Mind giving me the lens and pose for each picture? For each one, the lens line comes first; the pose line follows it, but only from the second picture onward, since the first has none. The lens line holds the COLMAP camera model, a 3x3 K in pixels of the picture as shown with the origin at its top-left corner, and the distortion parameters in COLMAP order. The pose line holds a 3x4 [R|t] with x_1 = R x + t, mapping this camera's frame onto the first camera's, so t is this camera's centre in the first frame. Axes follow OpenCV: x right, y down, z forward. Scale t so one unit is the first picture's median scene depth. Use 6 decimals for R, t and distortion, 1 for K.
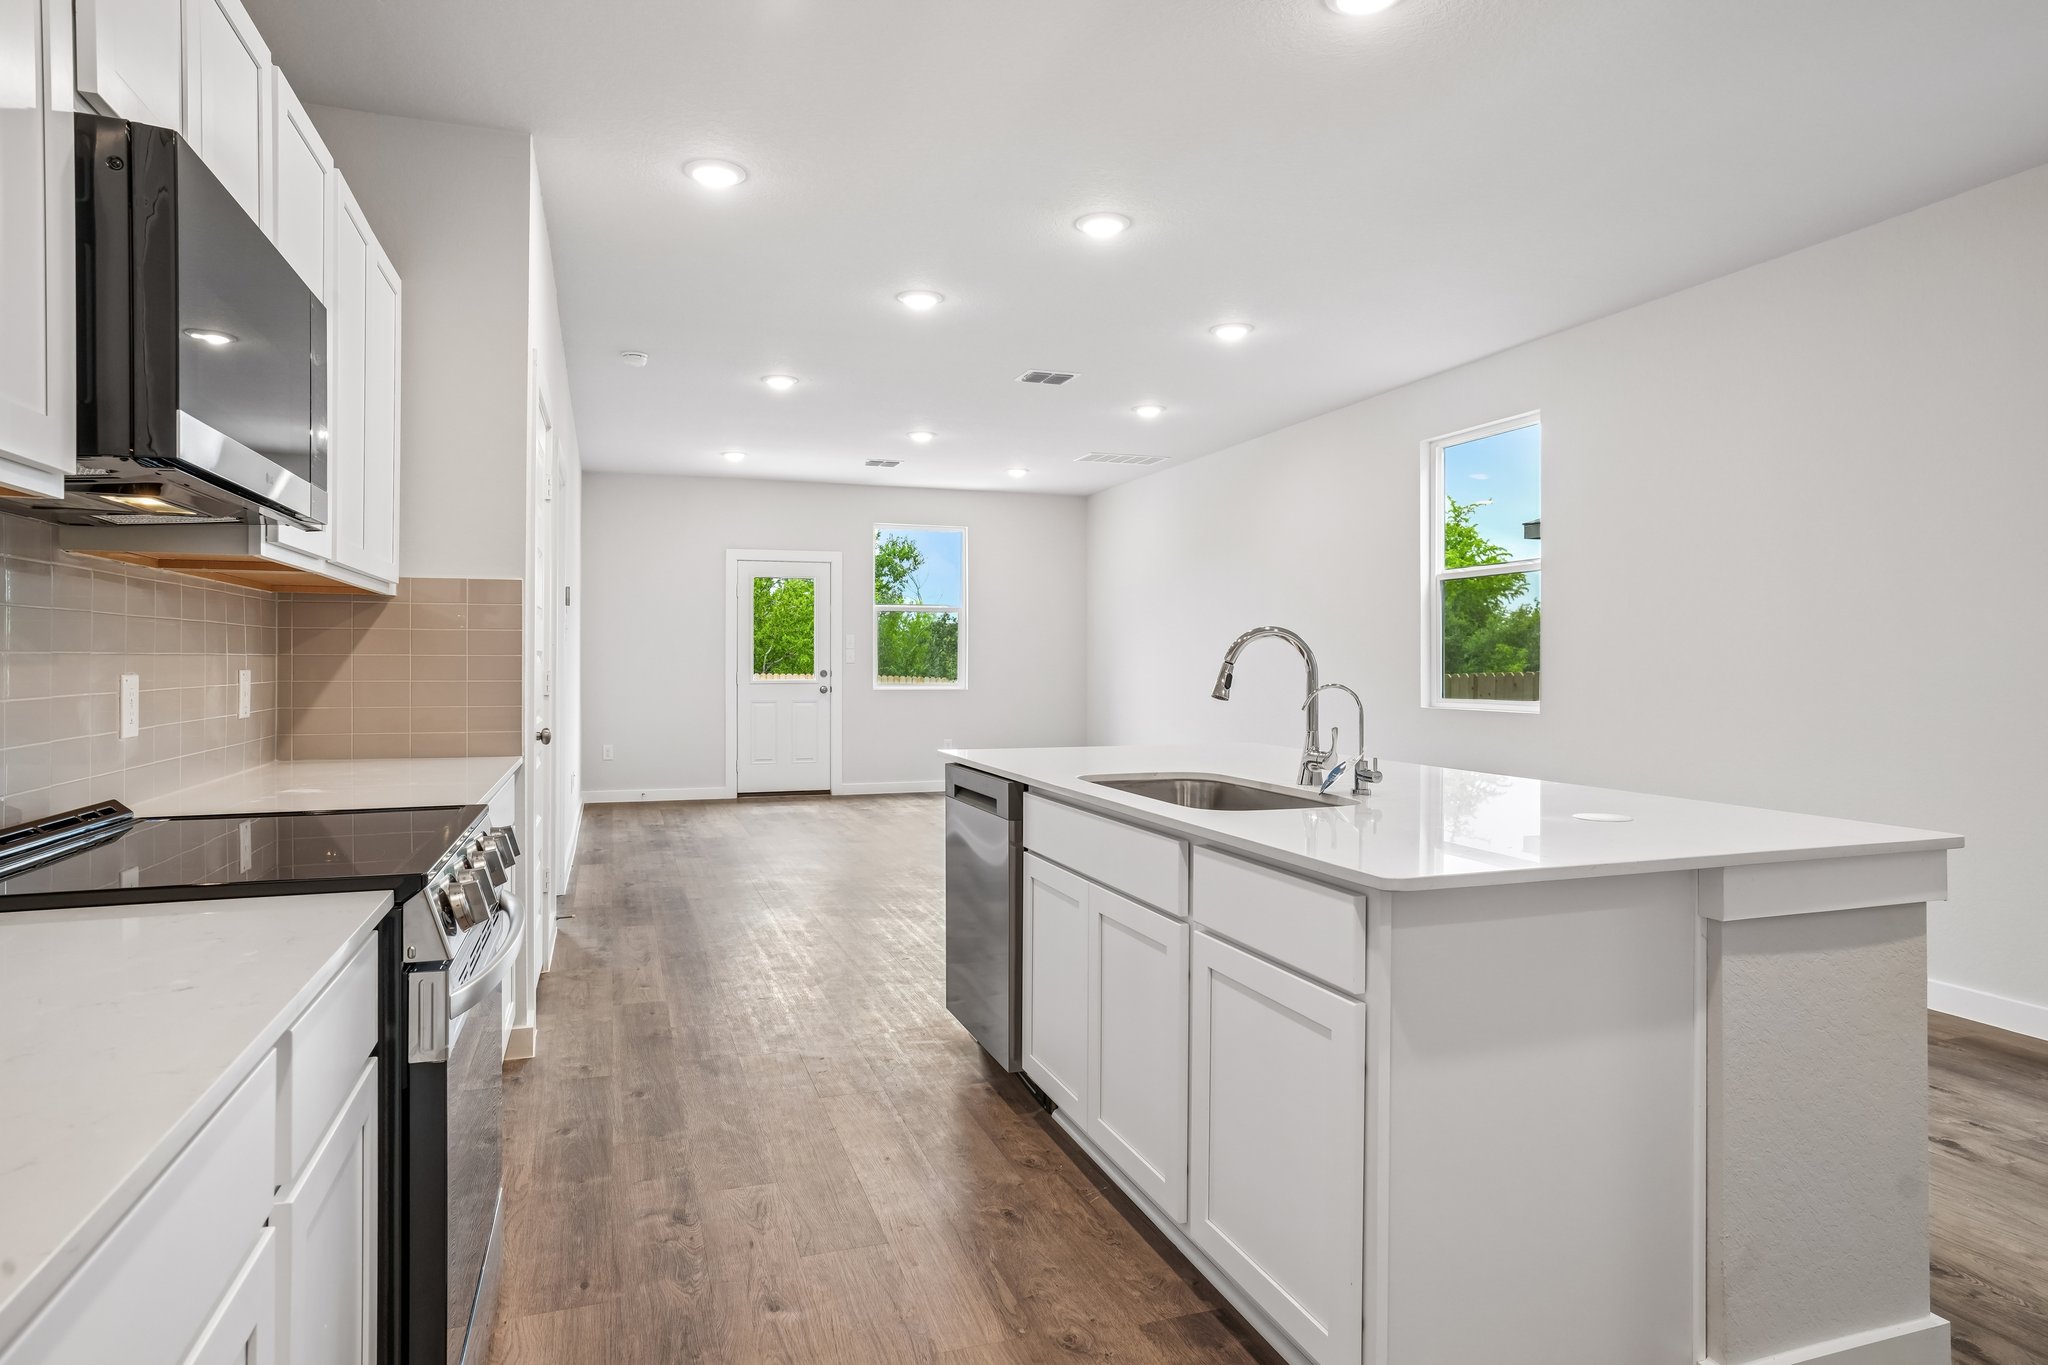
lens RADIAL K [[1176.5, 0, 1024.0], [0, 1176.5, 682.5], [0, 0, 1]] dist [-0.069794, 0.060049]
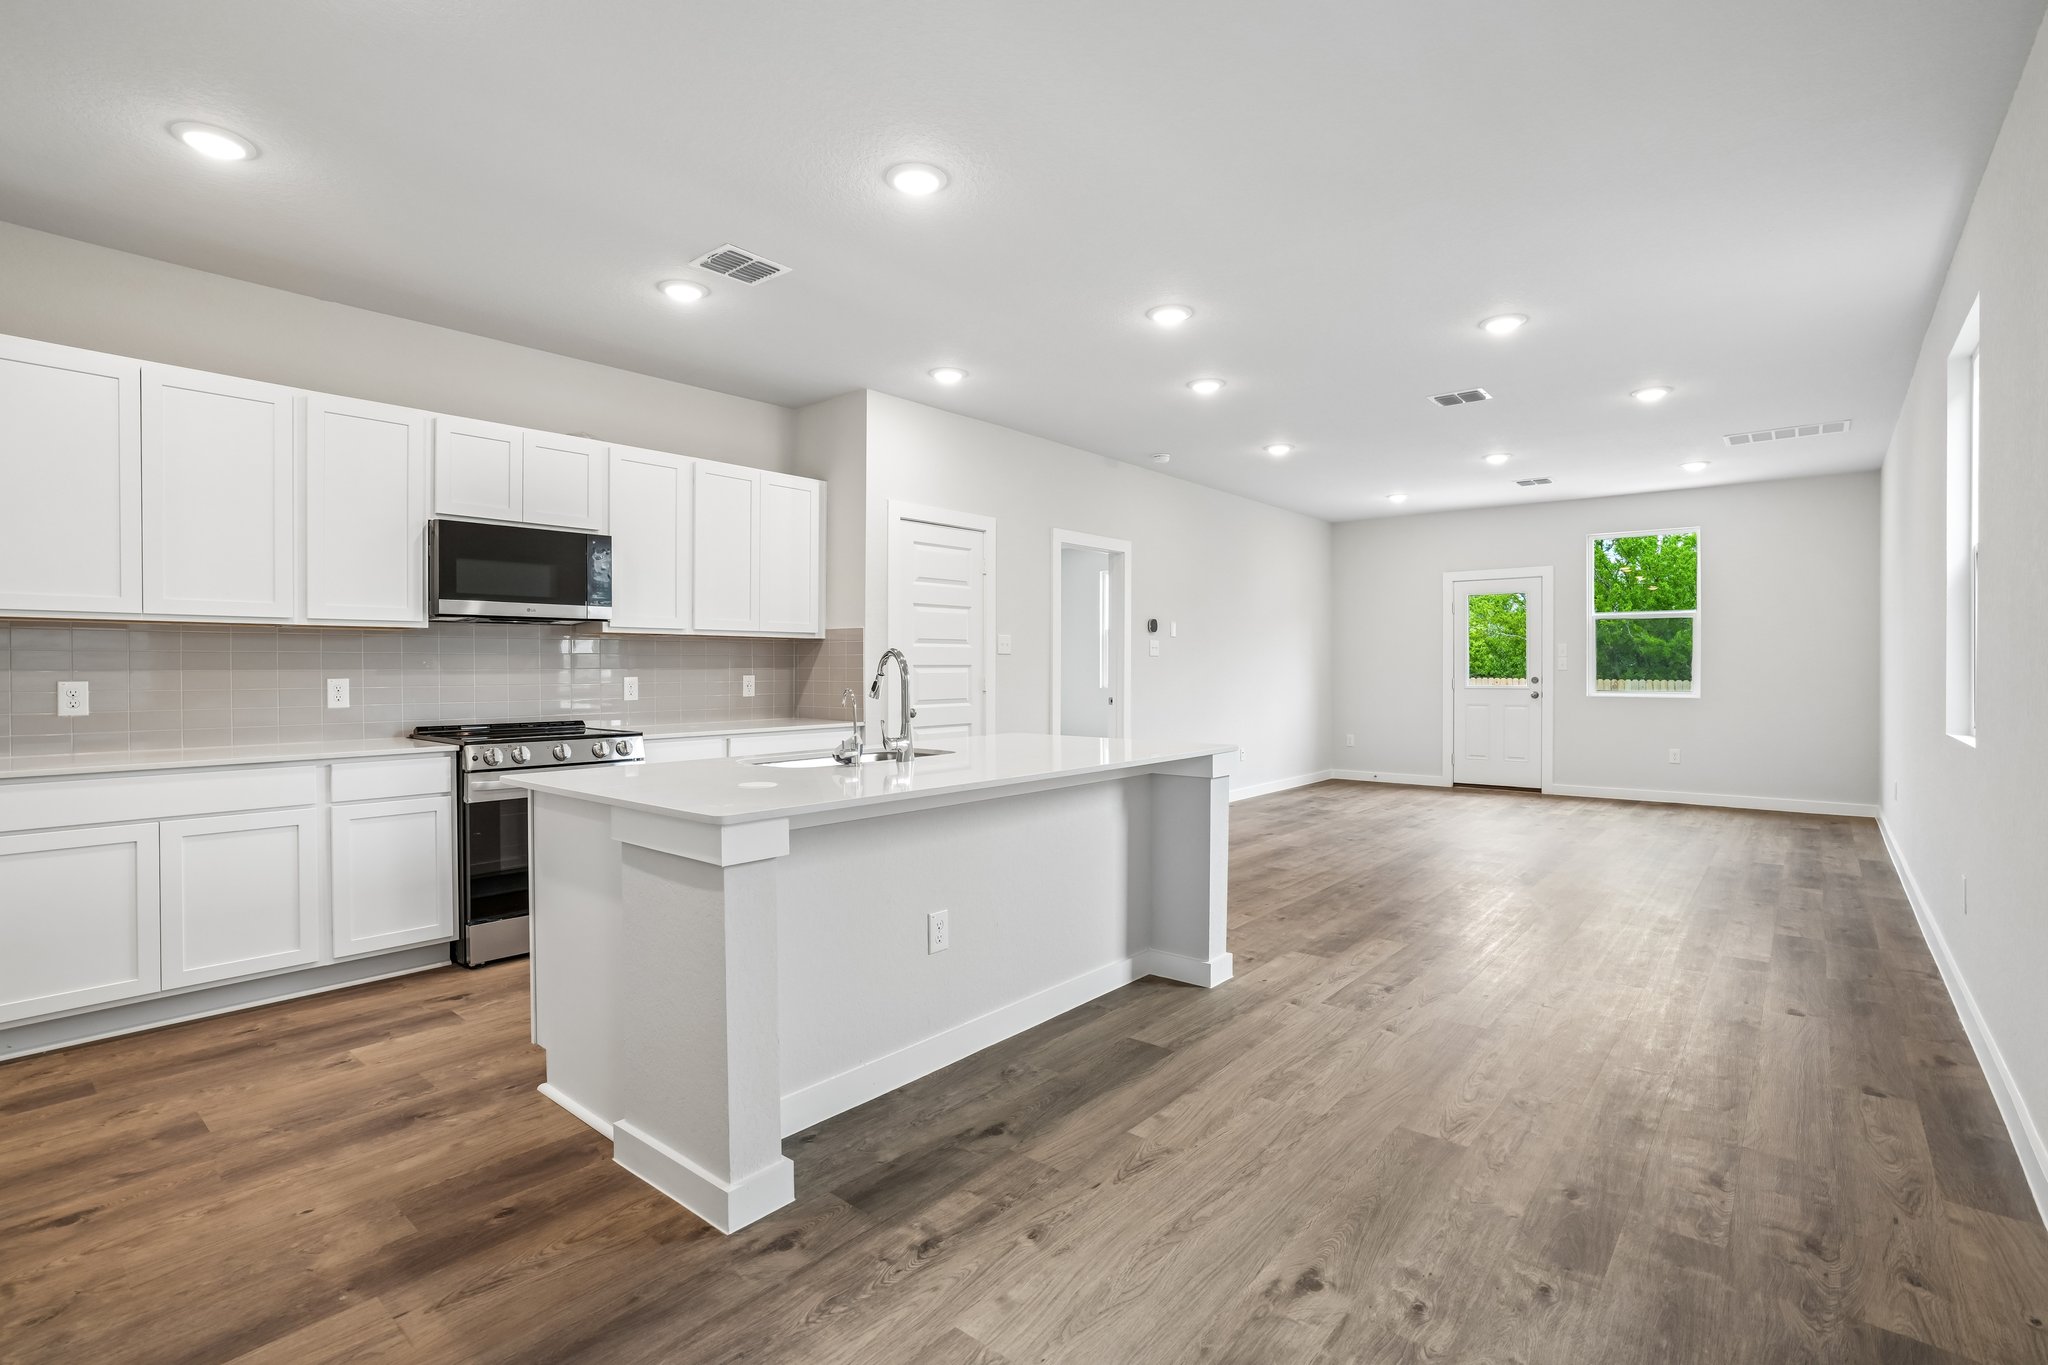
lens RADIAL K [[968.2, 0, 1024.0], [0, 968.2, 682.5], [0, 0, 1]] dist [0.001106, 0.000613]
pose [[0.525396, 0.007877, -0.850821, 0.349348], [-0.011123, 0.999935, 0.002389, -0.002218], [0.850785, 0.008209, 0.525450, 0.136004]]
